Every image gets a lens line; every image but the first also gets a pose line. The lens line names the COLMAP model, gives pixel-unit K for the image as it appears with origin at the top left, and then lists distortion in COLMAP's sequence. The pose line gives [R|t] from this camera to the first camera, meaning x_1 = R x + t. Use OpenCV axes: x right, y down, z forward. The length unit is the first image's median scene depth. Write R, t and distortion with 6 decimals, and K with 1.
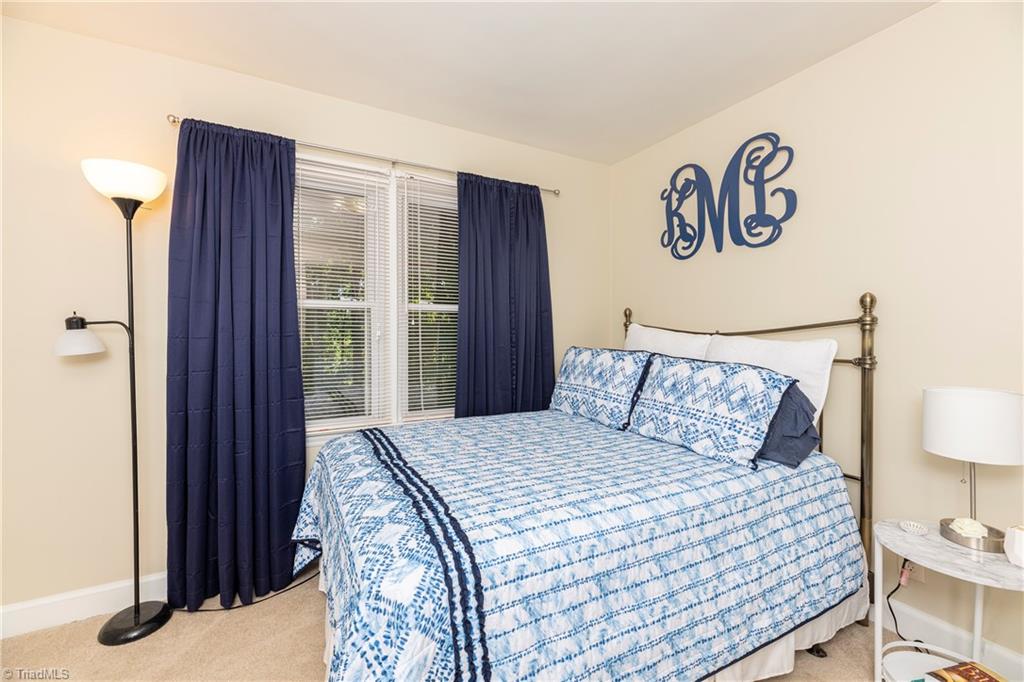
lens RADIAL K [[413.3, 0, 509.9], [0, 413.3, 329.8], [0, 0, 1]] dist [0.000313, 0.000068]
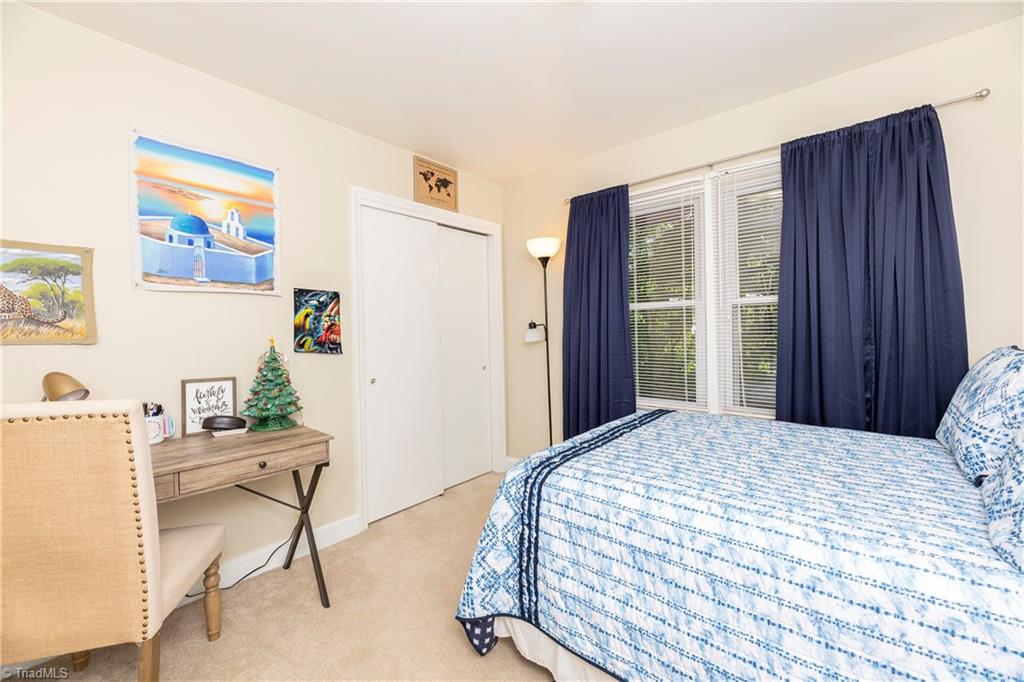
lens RADIAL K [[413.3, 0, 509.9], [0, 413.3, 329.8], [0, 0, 1]] dist [0.000313, 0.000068]
pose [[0.361931, -0.009802, -0.932153, 0.585639], [0.021564, 0.999765, -0.002141, 0.005052], [0.931955, -0.019326, 0.362058, 0.158625]]
